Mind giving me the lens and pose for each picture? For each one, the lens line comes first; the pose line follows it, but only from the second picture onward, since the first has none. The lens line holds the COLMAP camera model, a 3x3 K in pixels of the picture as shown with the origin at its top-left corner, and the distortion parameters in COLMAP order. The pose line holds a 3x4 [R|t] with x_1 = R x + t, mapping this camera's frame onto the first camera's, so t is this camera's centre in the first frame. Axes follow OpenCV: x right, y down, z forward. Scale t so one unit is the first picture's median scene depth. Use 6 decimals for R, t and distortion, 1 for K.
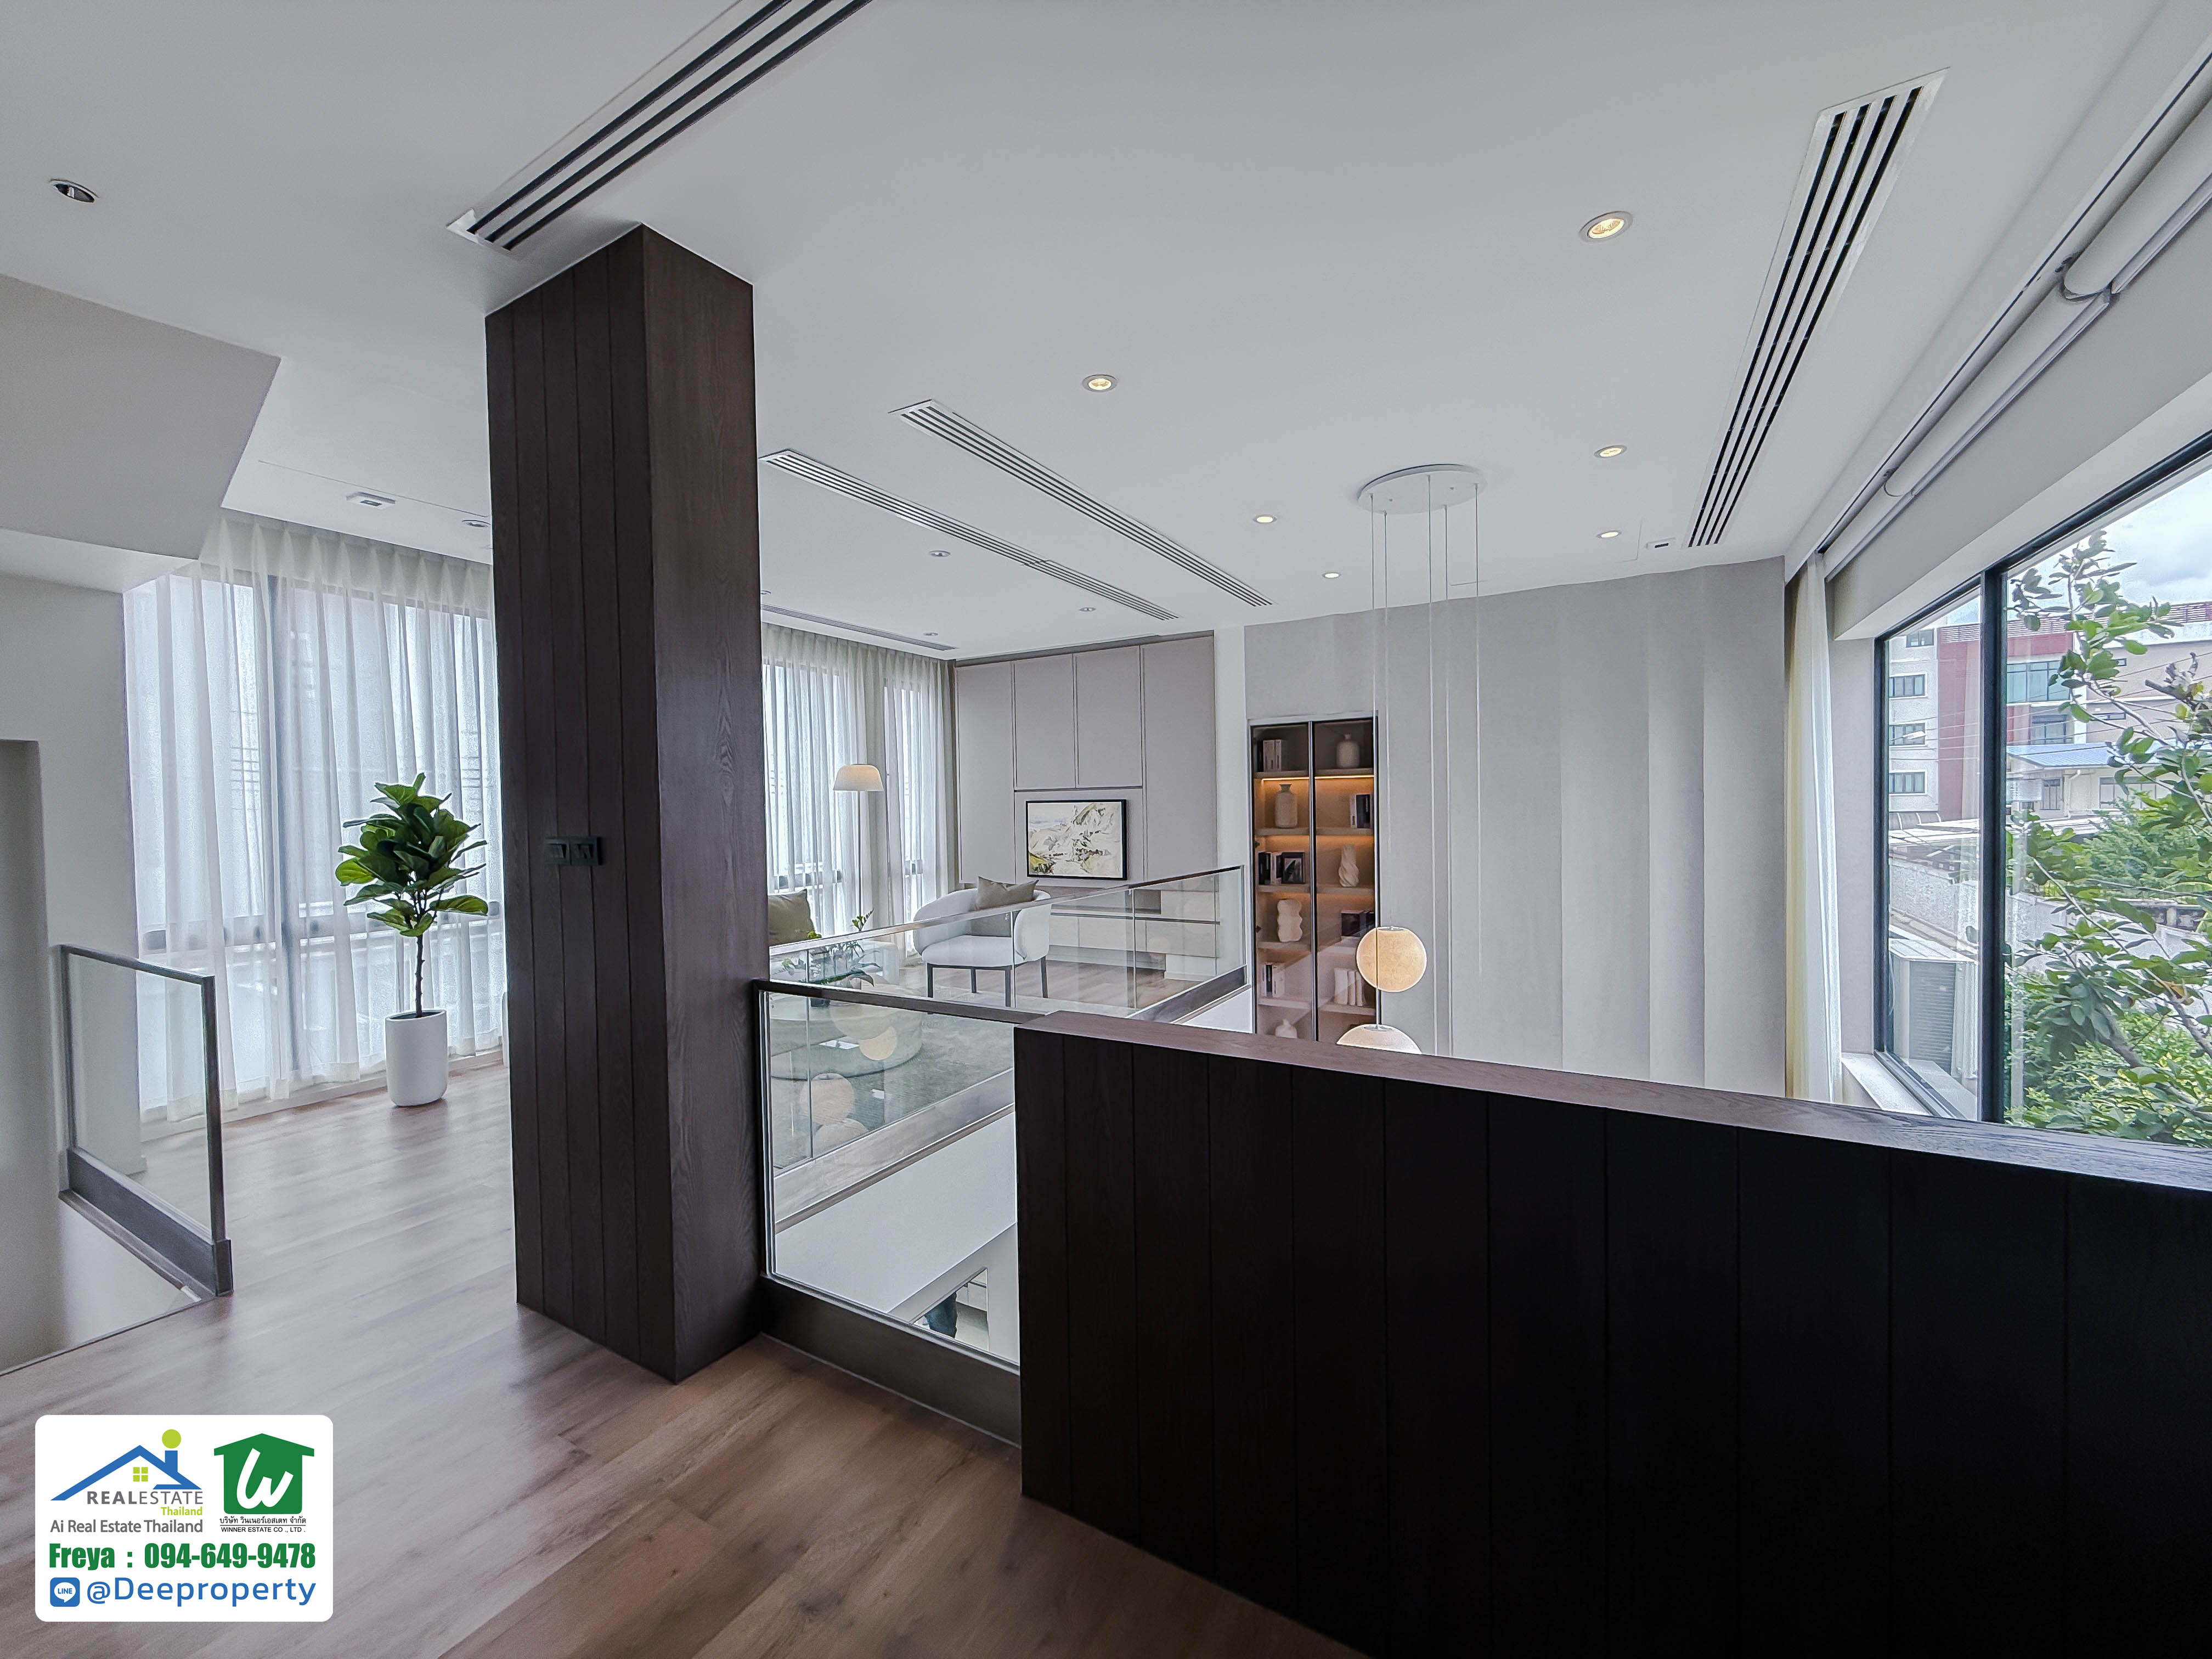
lens RADIAL K [[882.6, 0, 1098.3], [0, 882.6, 828.6], [0, 0, 1]] dist [-0.000990, -0.000315]
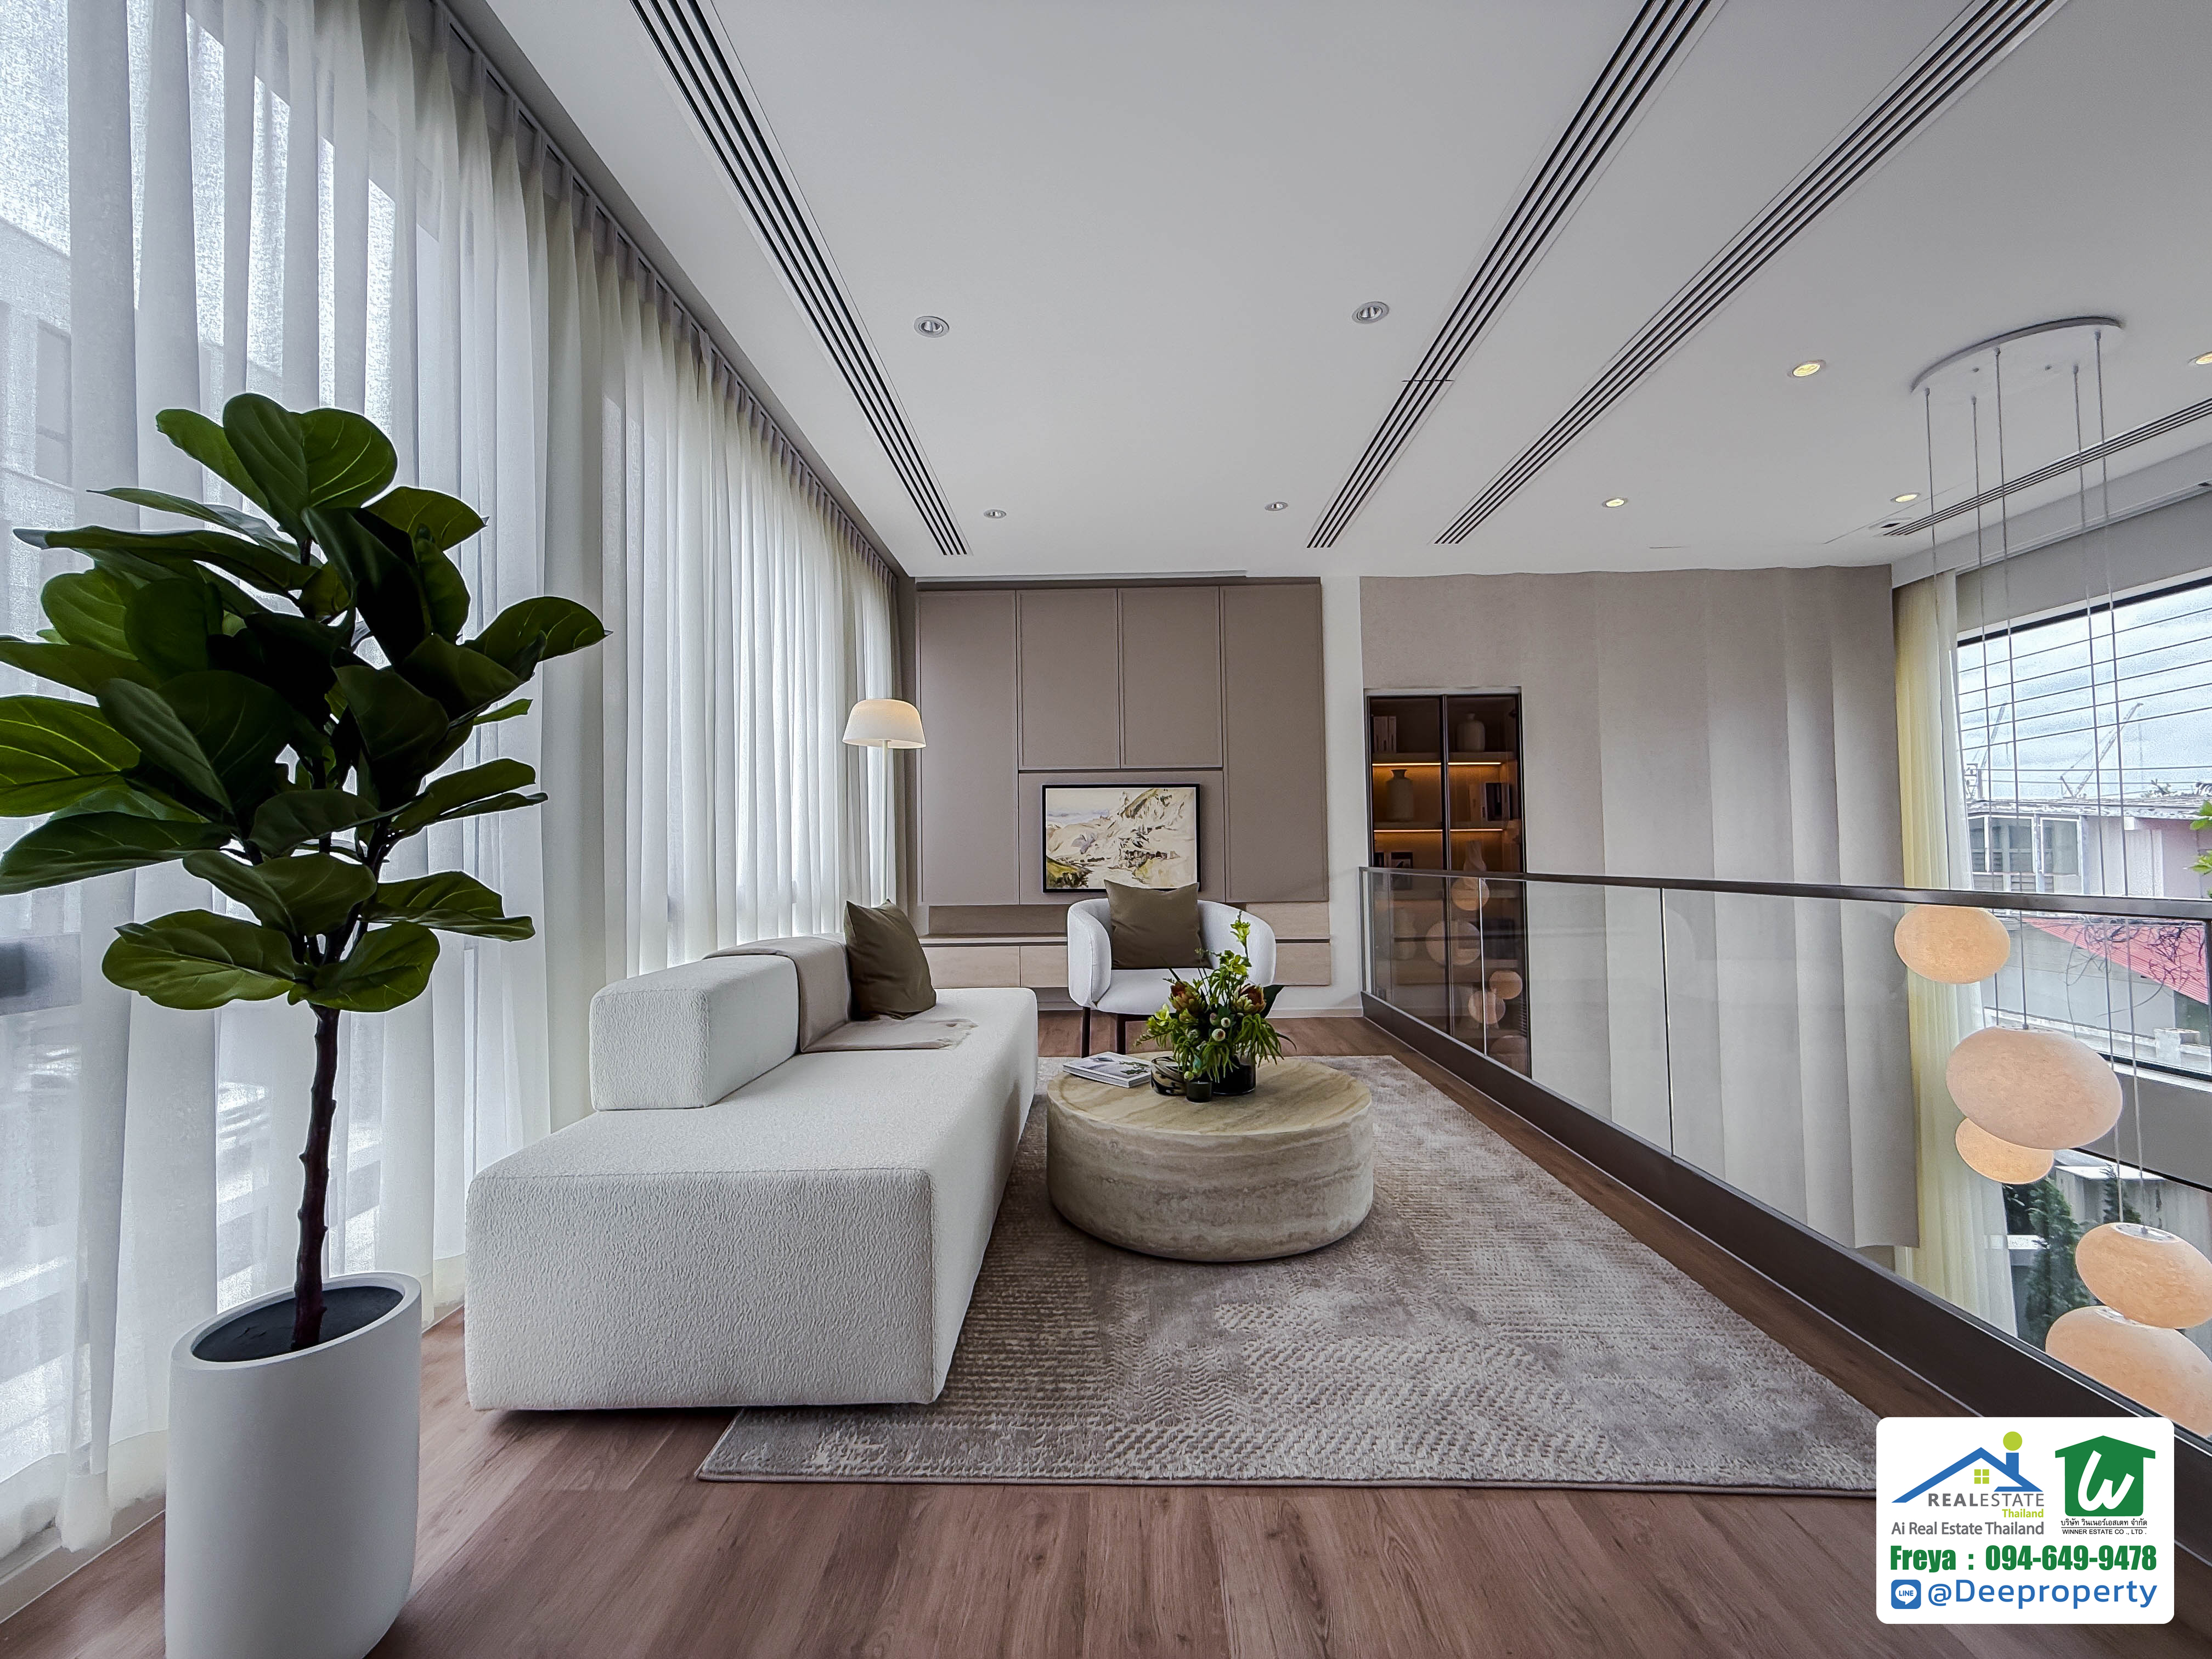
lens RADIAL K [[882.6, 0, 1098.3], [0, 882.6, 828.6], [0, 0, 1]] dist [-0.000990, -0.000315]
pose [[0.871860, 0.021186, 0.489297, -0.442642], [0.009789, 0.998110, -0.060660, 0.053422], [-0.489658, 0.057677, 0.870005, 0.410416]]
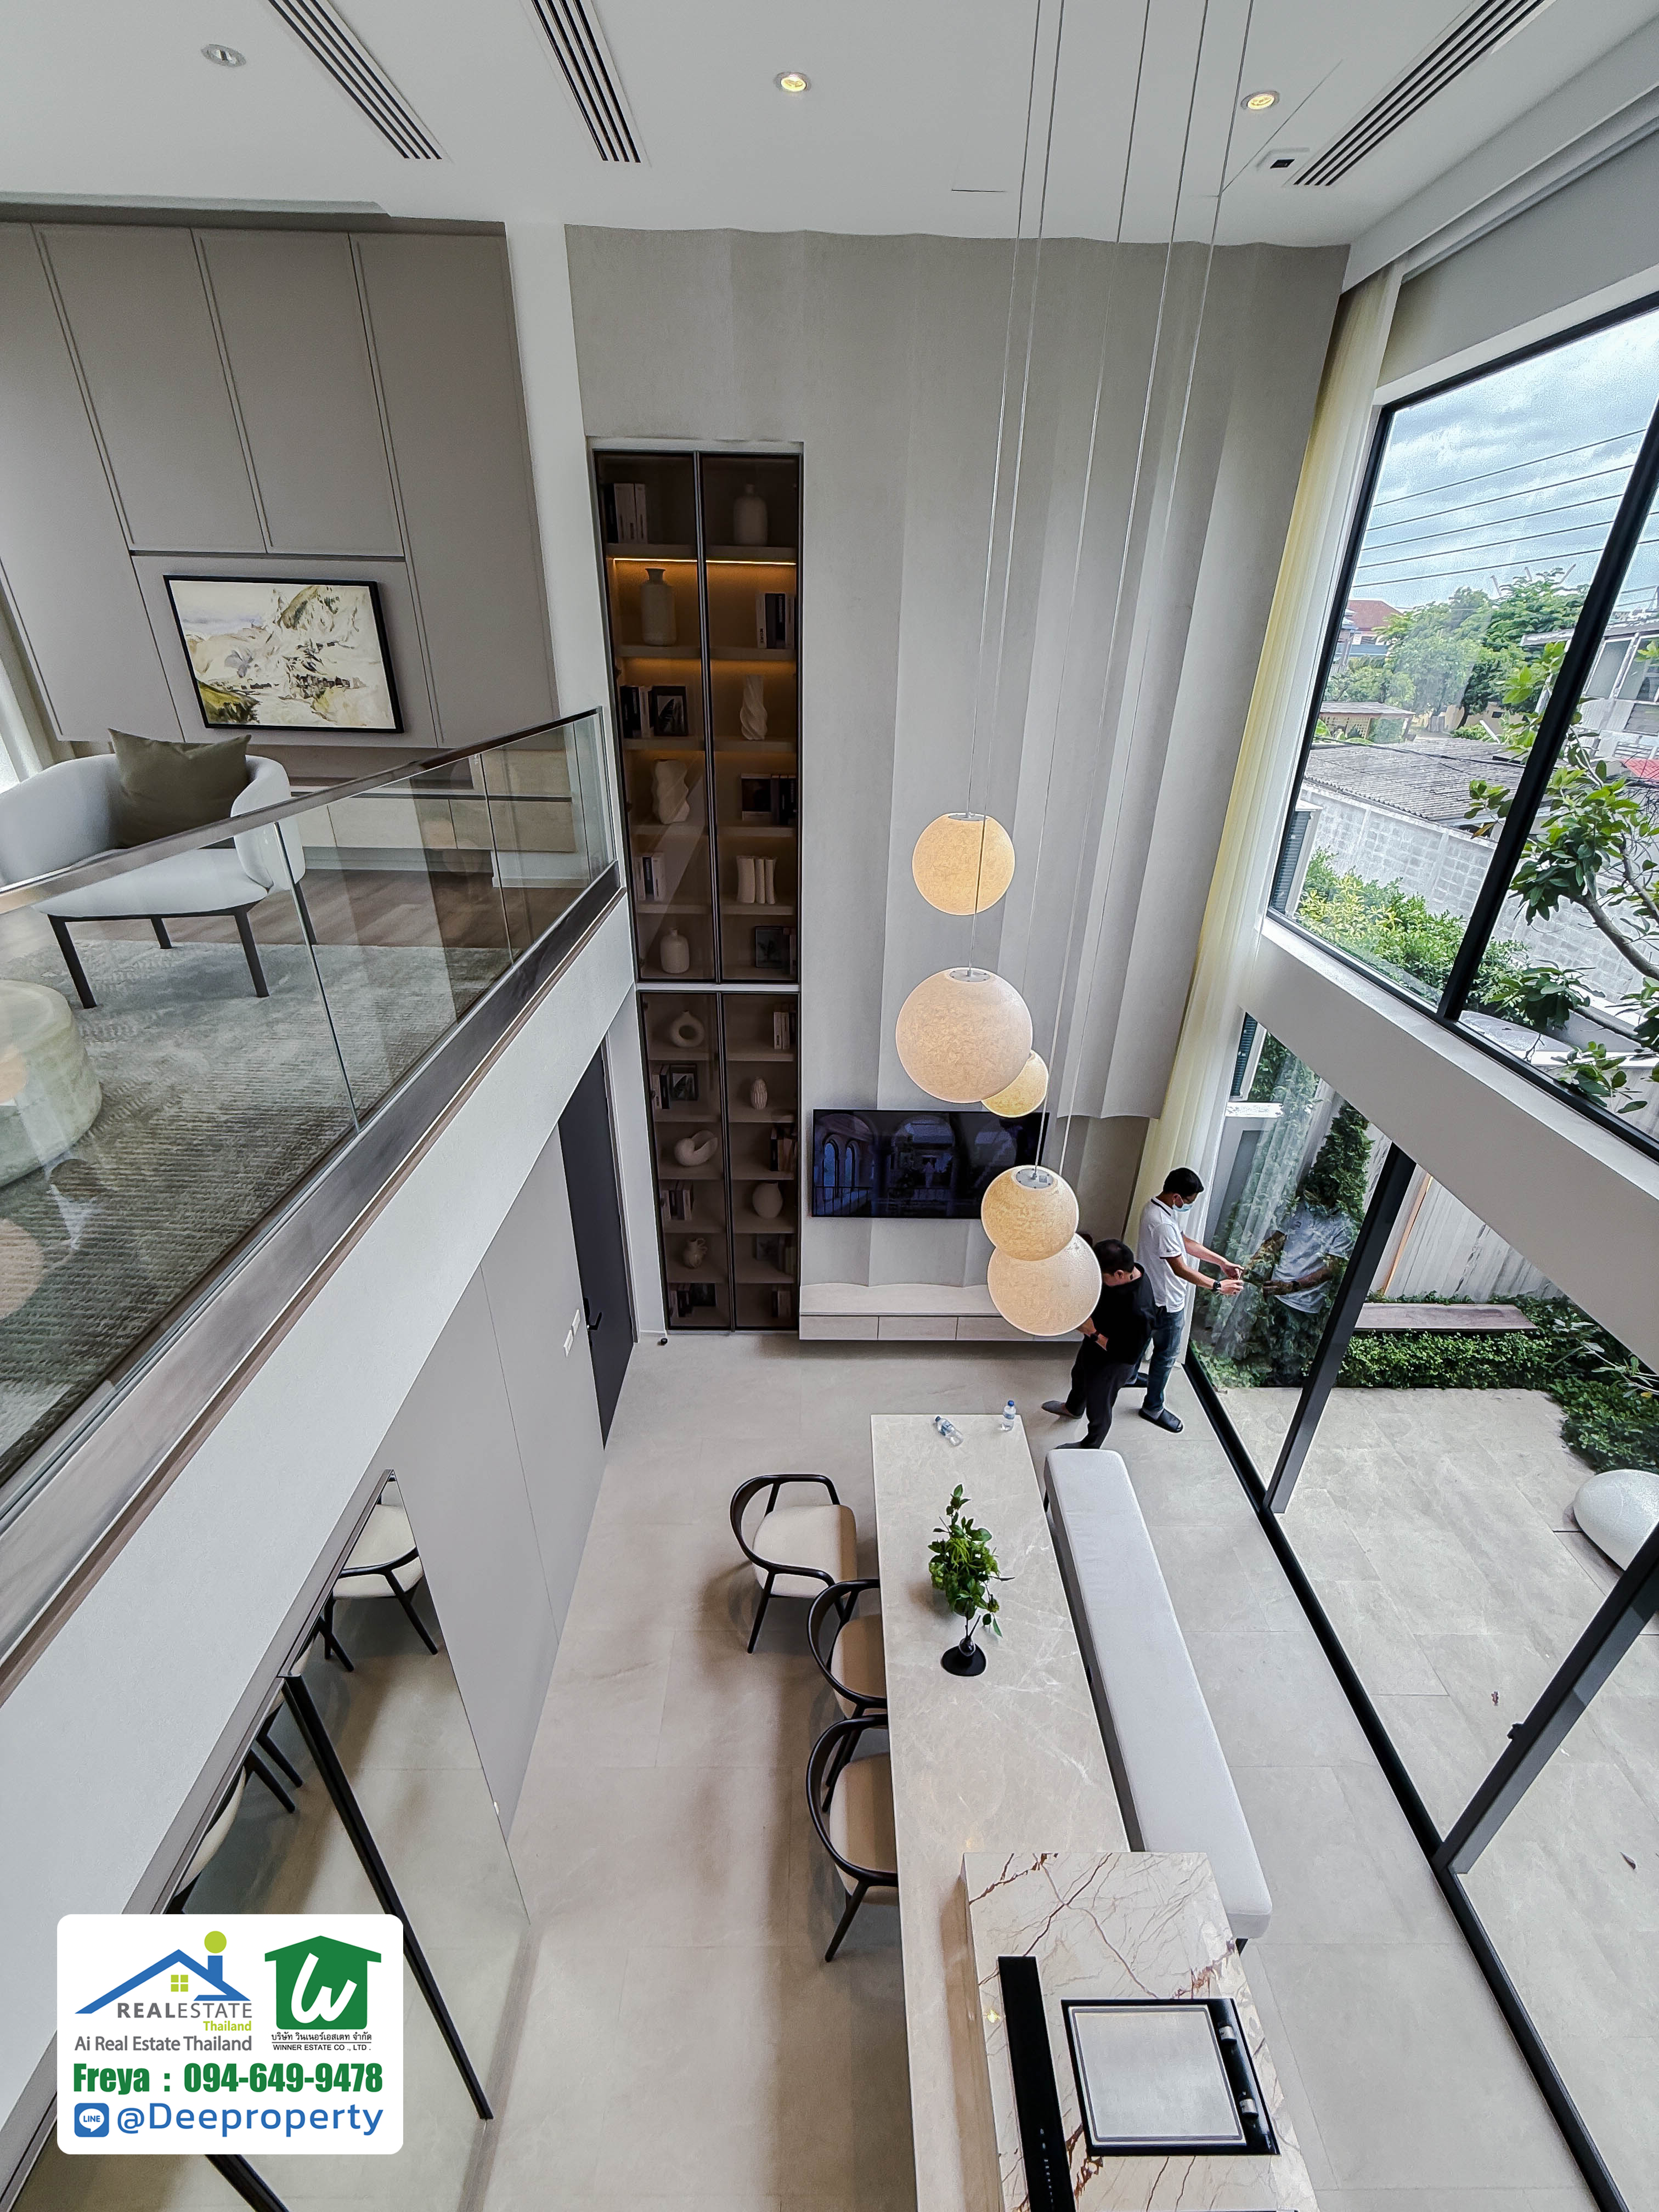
lens RADIAL K [[882.6, 0, 824.4], [0, 882.6, 1096.7], [0, 0, 1]] dist [-0.000990, -0.000315]
pose [[0.858841, -0.204723, 0.469553, -0.060532], [-0.023548, 0.899915, 0.435430, 0.012783], [-0.511700, -0.385022, 0.768063, 0.295503]]
